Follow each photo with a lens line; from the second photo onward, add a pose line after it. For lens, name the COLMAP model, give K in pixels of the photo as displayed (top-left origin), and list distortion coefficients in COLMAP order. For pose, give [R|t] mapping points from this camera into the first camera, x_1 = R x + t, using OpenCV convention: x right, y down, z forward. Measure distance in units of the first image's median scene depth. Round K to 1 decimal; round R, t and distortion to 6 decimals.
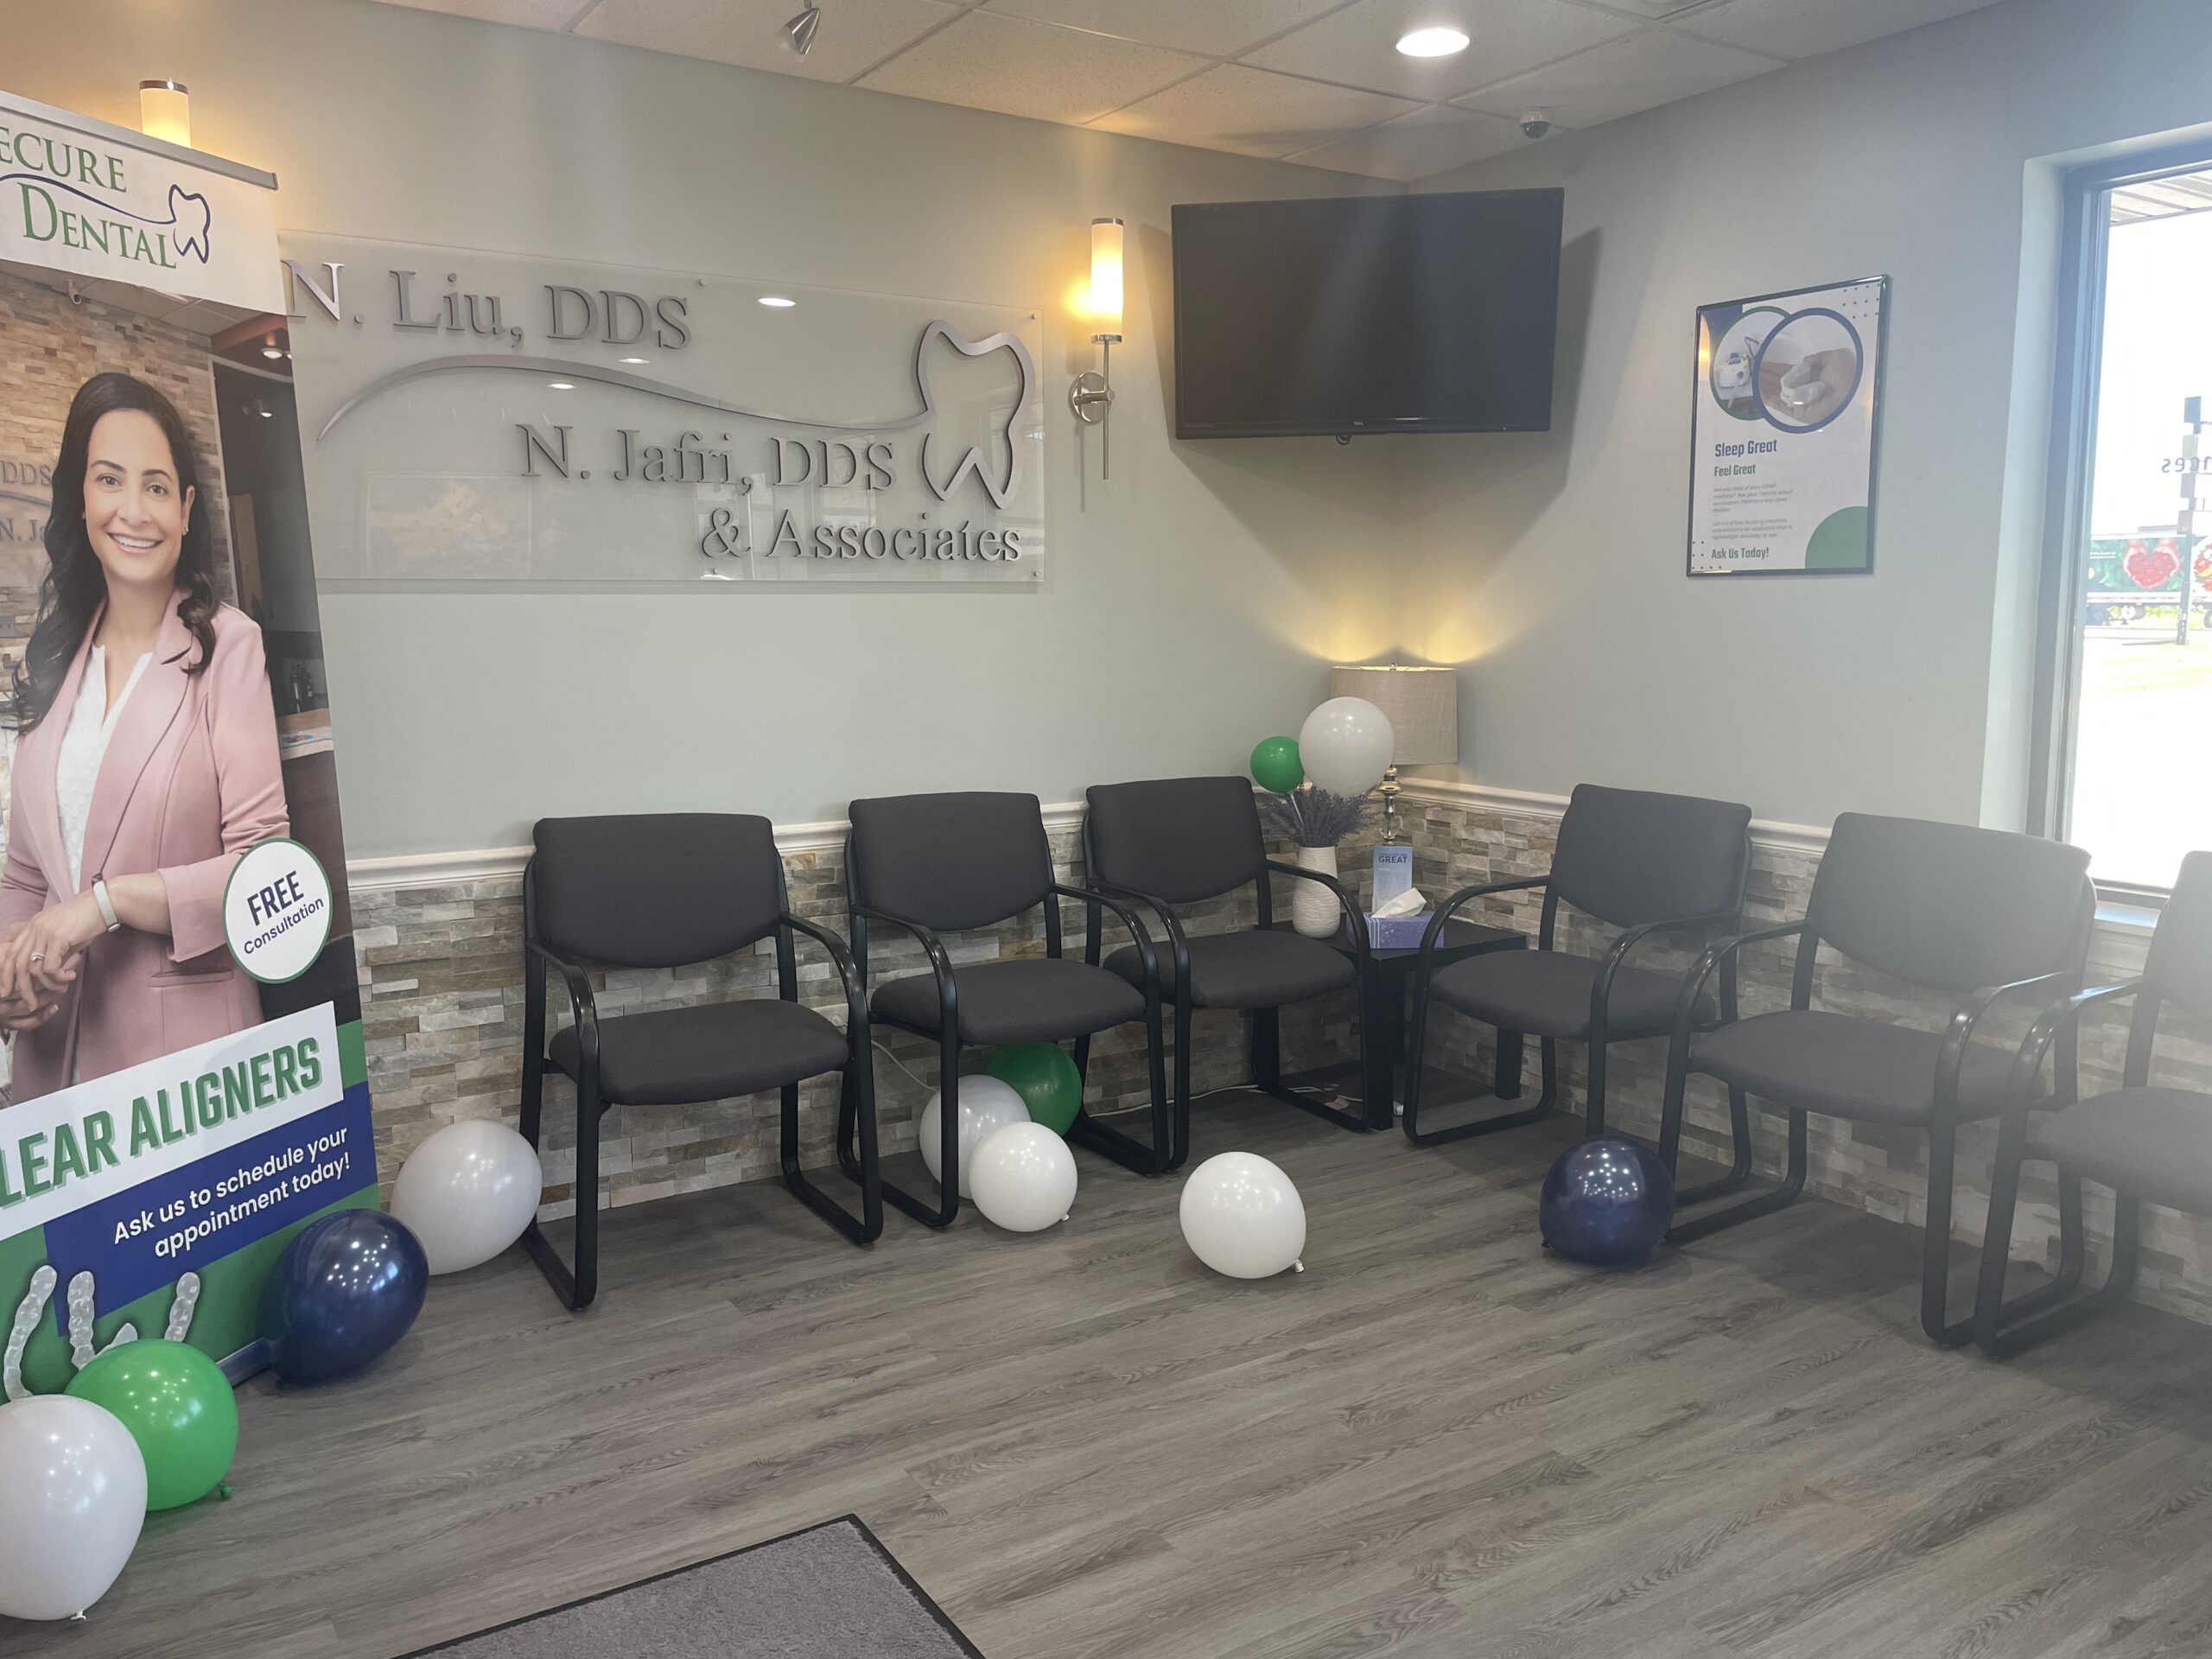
lens RADIAL K [[1670.6, 0, 1101.2], [0, 1670.6, 803.1], [0, 0, 1]] dist [0.107505, -0.137367]
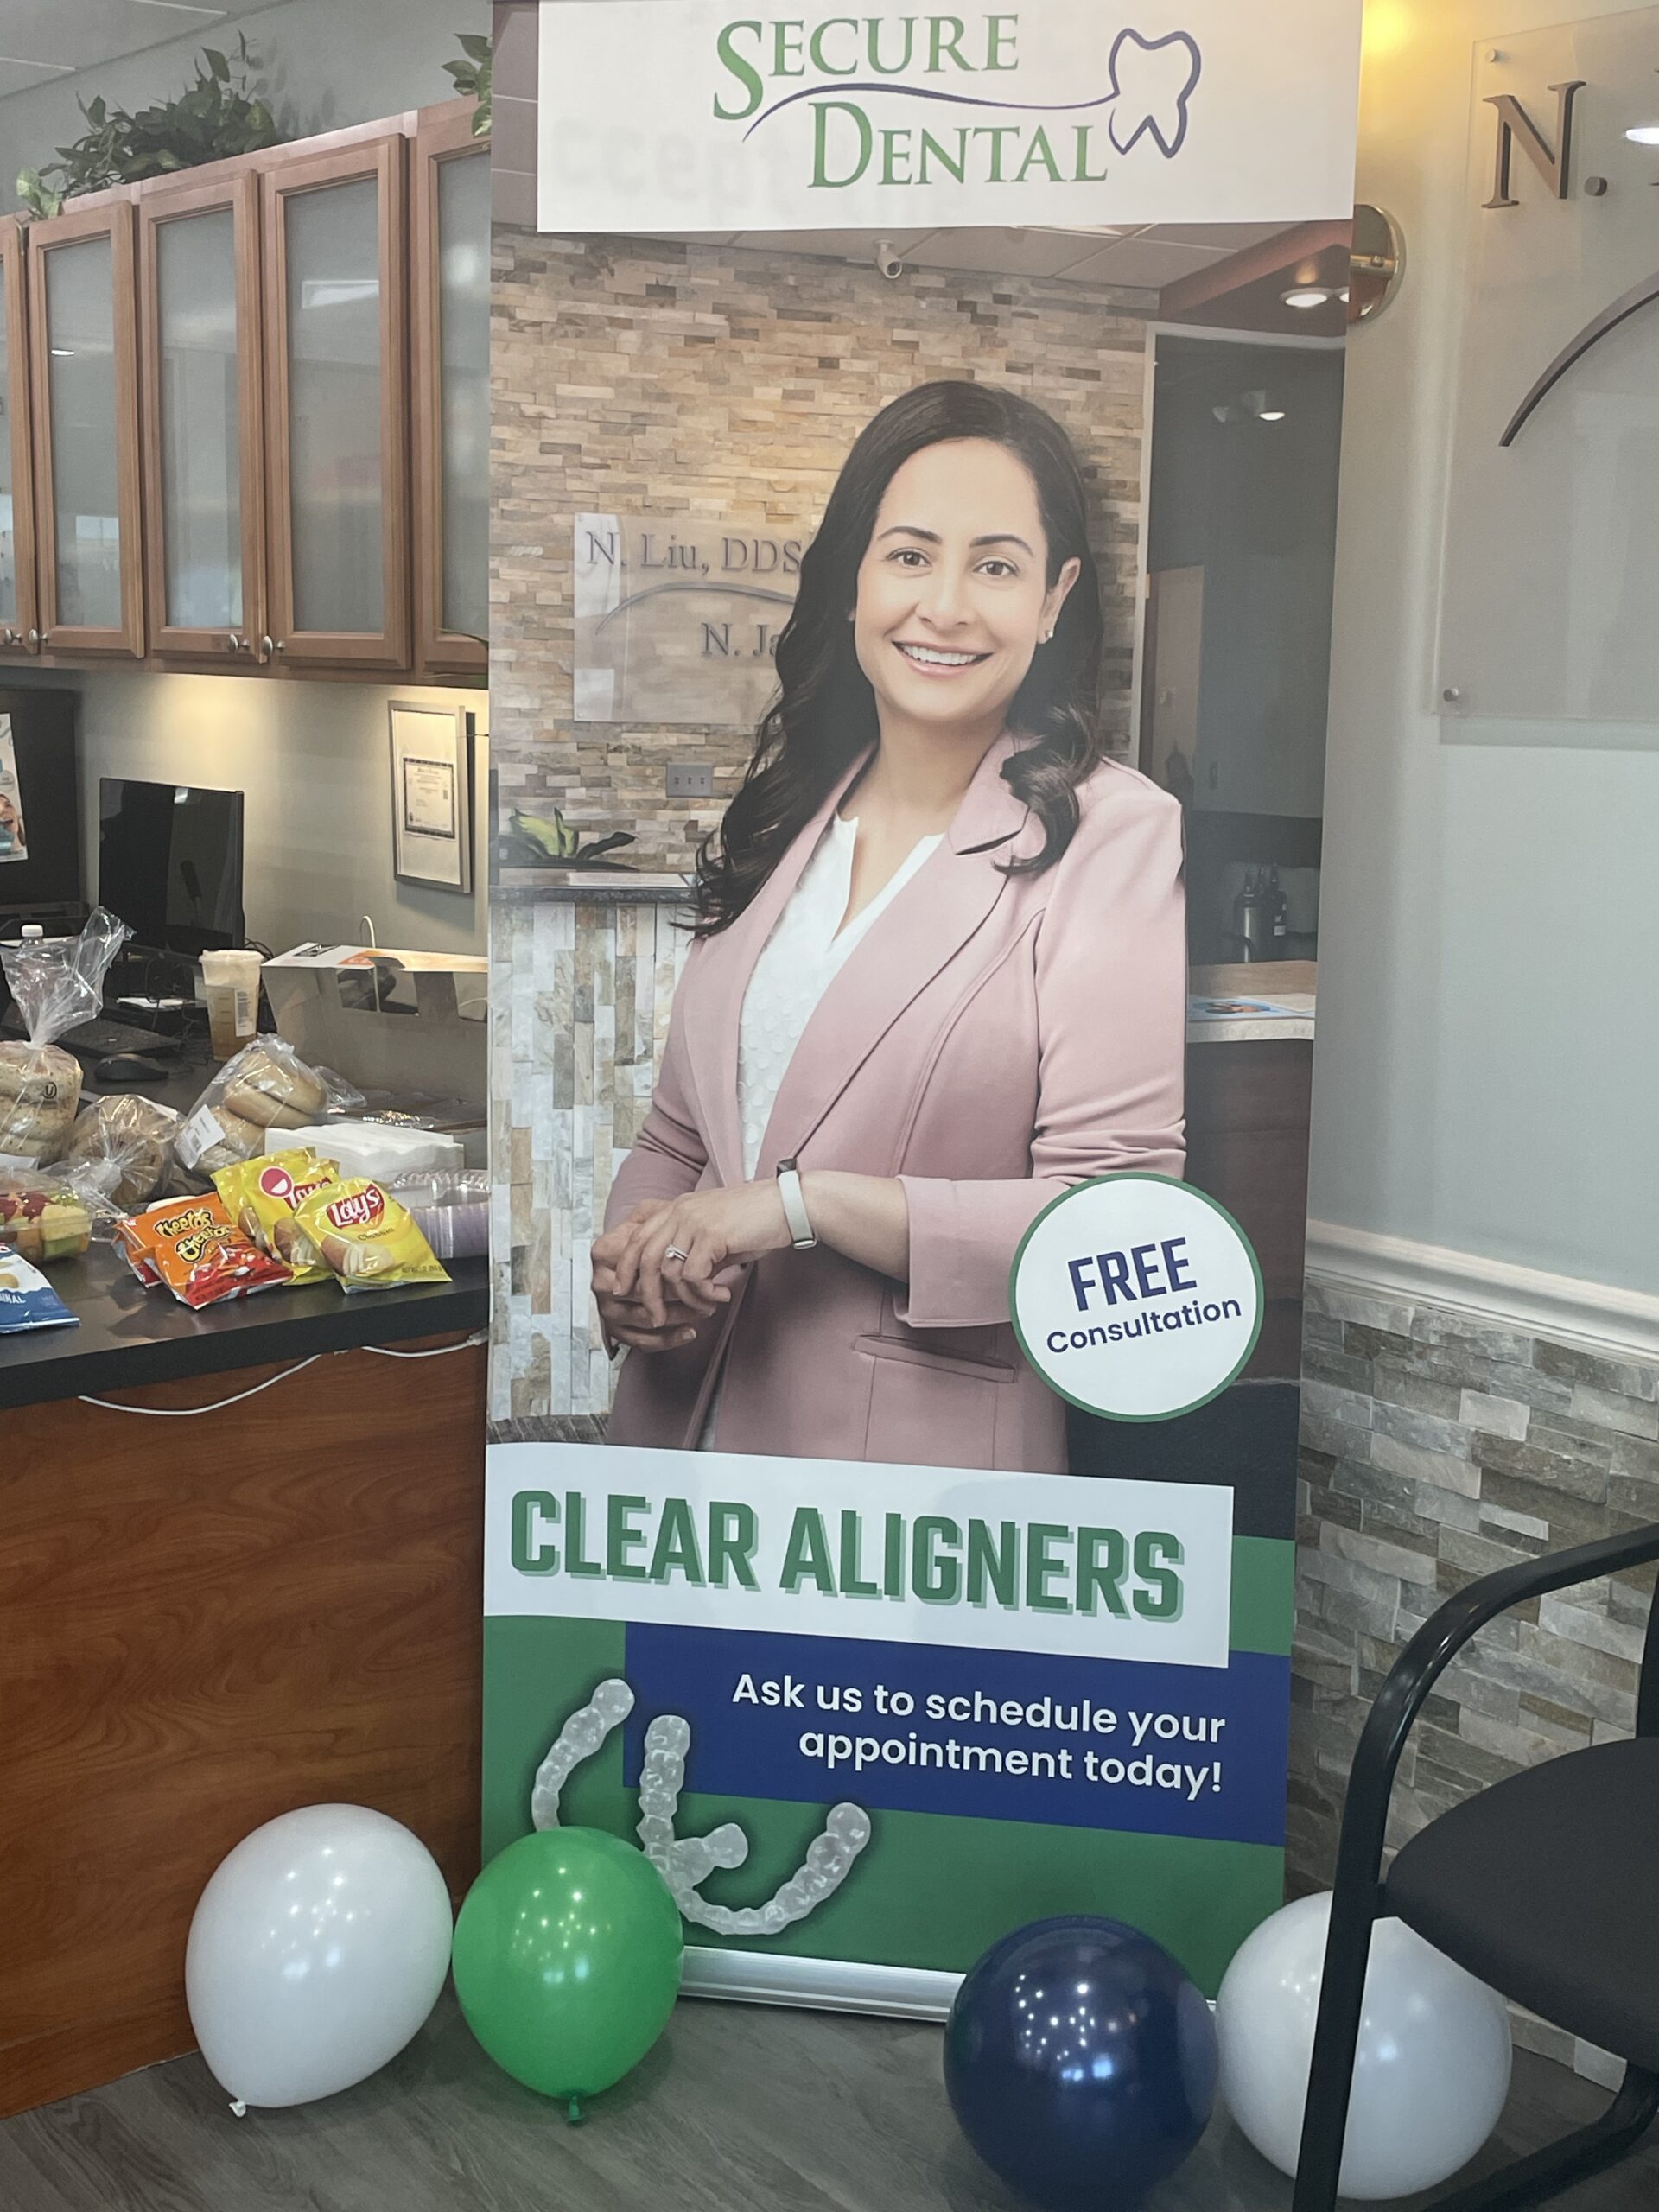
lens RADIAL K [[2757.6, 0, 833.6], [0, 2757.6, 1099.0], [0, 0, 1]] dist [0.148185, -0.355330]
pose [[0.104742, 0.168953, -0.980043, 0.449676], [-0.139146, 0.978260, 0.153775, -0.145065], [0.984717, 0.120262, 0.125974, 0.854477]]
